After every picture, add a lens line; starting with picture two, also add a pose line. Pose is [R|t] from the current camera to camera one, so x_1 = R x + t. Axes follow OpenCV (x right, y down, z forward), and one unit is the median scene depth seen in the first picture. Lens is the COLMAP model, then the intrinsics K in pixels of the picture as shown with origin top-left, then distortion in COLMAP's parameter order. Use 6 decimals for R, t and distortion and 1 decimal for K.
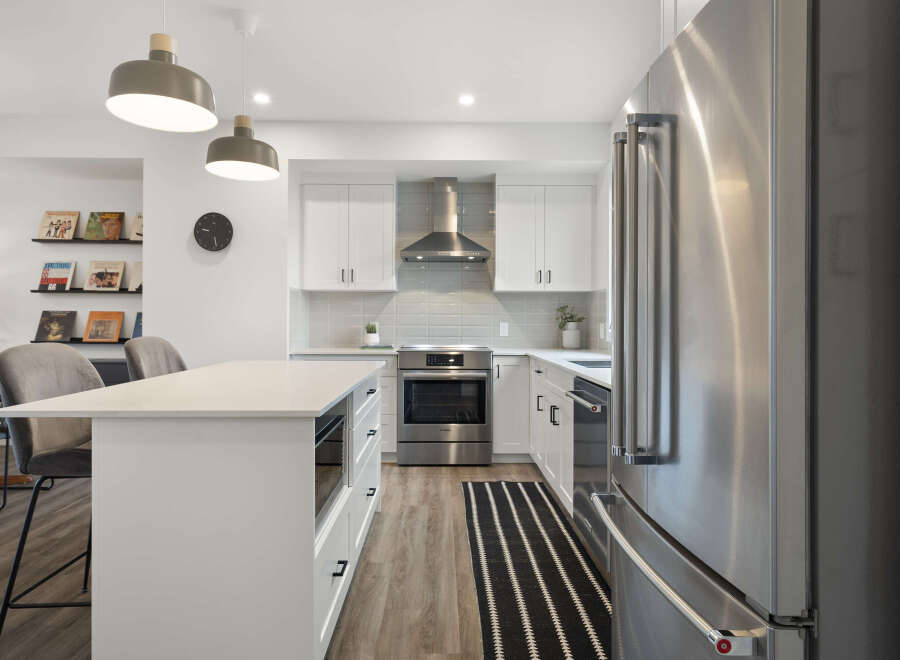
lens RADIAL K [[534.1, 0, 458.3], [0, 534.1, 324.9], [0, 0, 1]] dist [-0.003785, 0.001769]
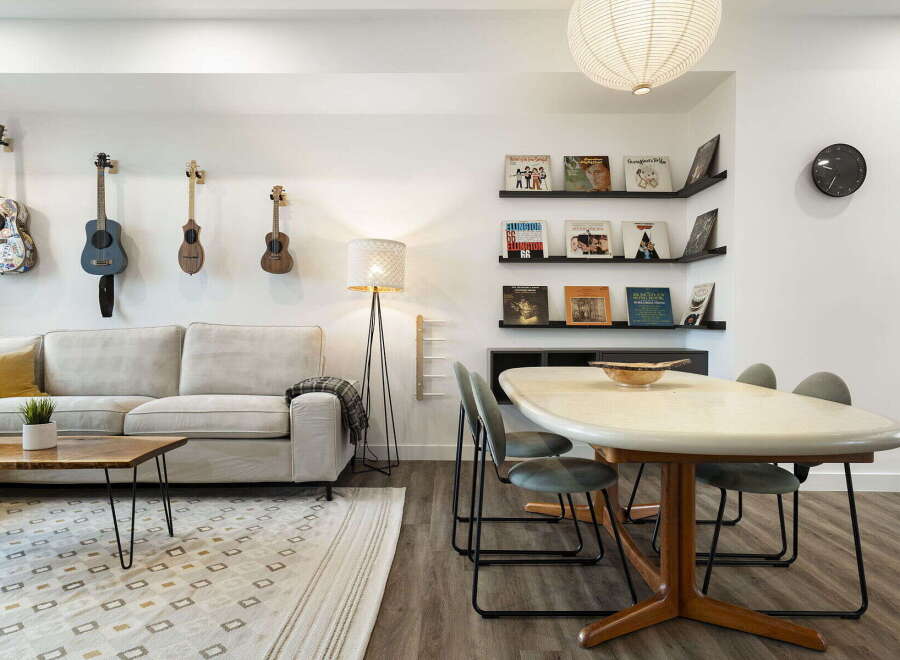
lens RADIAL K [[598.0, 0, 451.3], [0, 598.0, 327.8], [0, 0, 1]] dist [0.015845, -0.003229]
pose [[0.999896, -0.004248, -0.013801, -0.853910], [0.004305, 0.999982, 0.004096, 0.030099], [0.013783, -0.004155, 0.999896, 0.142506]]
